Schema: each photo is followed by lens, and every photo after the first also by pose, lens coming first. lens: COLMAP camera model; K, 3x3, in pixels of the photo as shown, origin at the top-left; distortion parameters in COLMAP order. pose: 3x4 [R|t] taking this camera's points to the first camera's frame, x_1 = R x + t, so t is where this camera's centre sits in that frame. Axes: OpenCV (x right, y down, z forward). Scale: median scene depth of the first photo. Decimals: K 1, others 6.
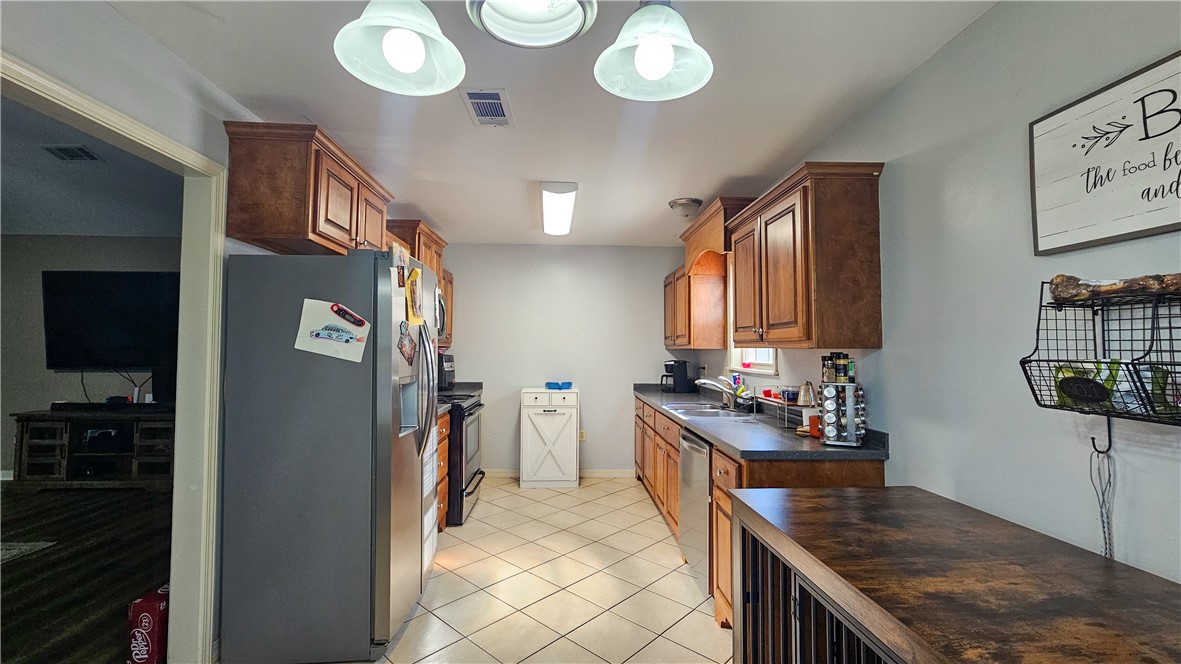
lens RADIAL K [[488.2, 0, 588.1], [0, 488.2, 328.8], [0, 0, 1]] dist [0.000824, 0.000731]
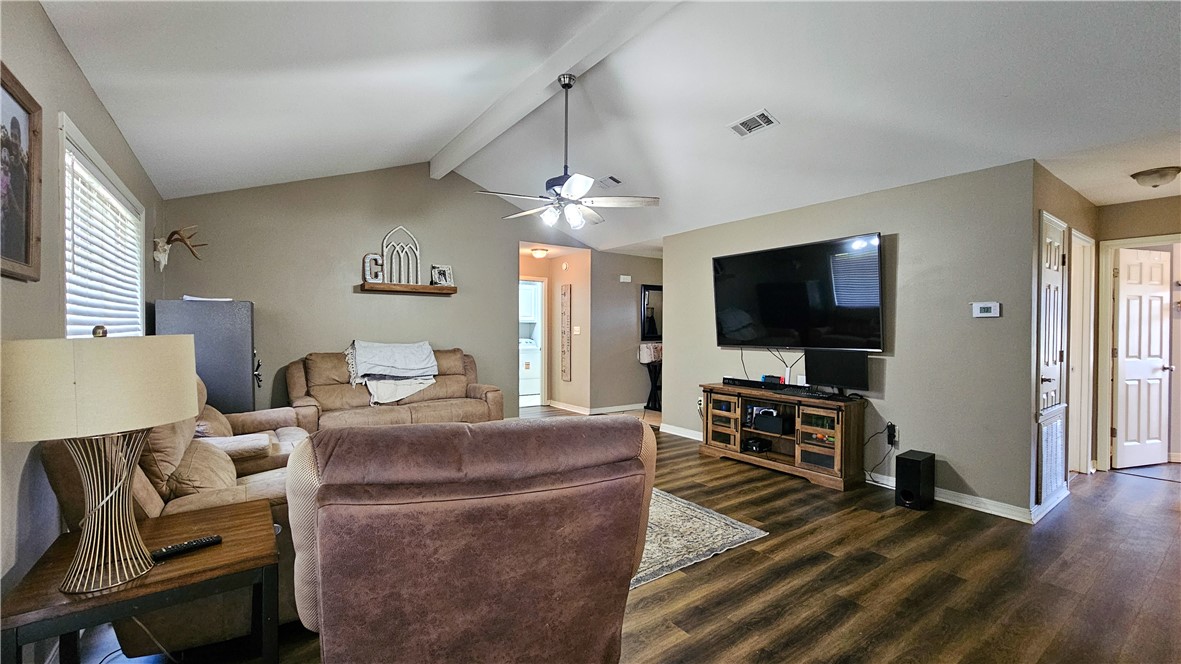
lens RADIAL K [[488.2, 0, 587.9], [0, 488.2, 332.4], [0, 0, 1]] dist [0.000824, 0.000731]
pose [[0.548746, 0.003951, -0.835980, -0.364434], [0.032954, 0.999109, 0.026354, 0.012664], [0.835339, -0.042011, 0.548127, 0.158648]]
